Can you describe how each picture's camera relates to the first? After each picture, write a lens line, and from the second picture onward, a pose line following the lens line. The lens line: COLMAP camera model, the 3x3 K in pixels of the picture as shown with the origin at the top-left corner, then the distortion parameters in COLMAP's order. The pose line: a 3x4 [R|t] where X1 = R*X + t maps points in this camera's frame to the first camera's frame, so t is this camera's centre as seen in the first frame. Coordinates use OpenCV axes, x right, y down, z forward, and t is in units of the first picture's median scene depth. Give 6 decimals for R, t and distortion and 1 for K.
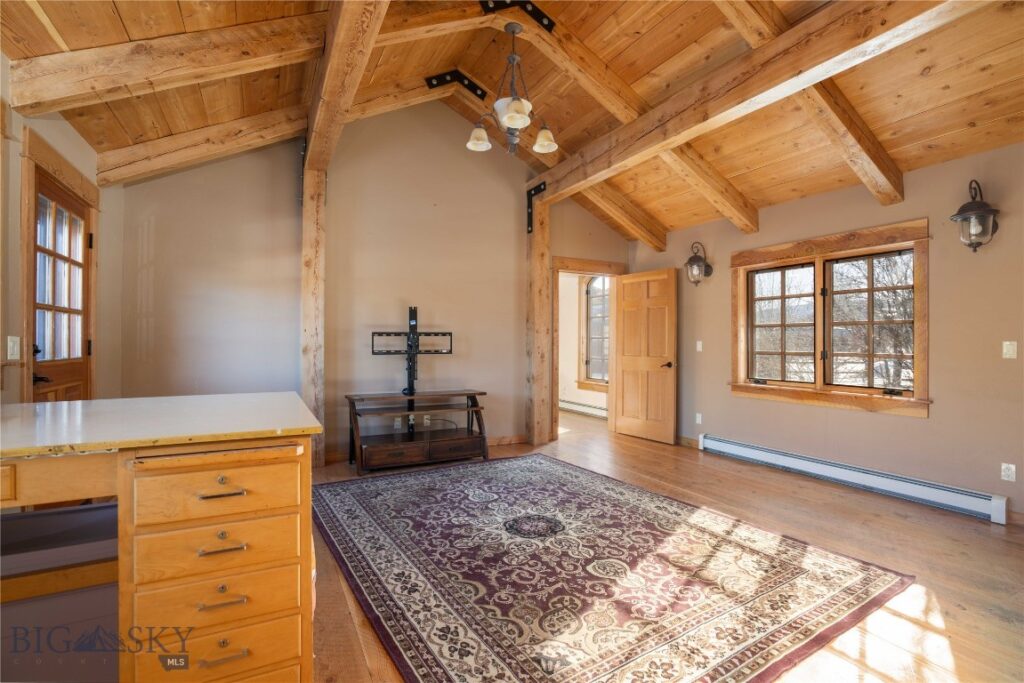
lens RADIAL K [[475.9, 0, 511.5], [0, 475.9, 341.2], [0, 0, 1]] dist [-0.025650, 0.000710]
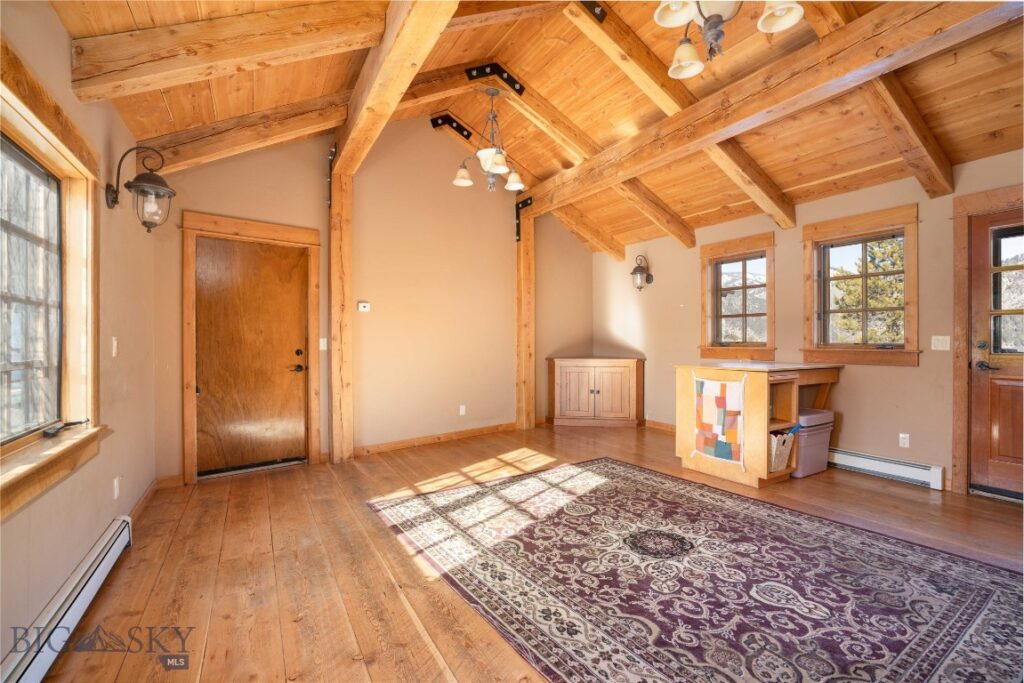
lens RADIAL K [[475.9, 0, 511.4], [0, 475.9, 339.2], [0, 0, 1]] dist [-0.025650, 0.000710]
pose [[-0.999520, -0.007177, -0.030151, 0.366138], [-0.007238, 0.999972, 0.001911, 0.000423], [0.030136, 0.002128, -0.999544, 1.935813]]
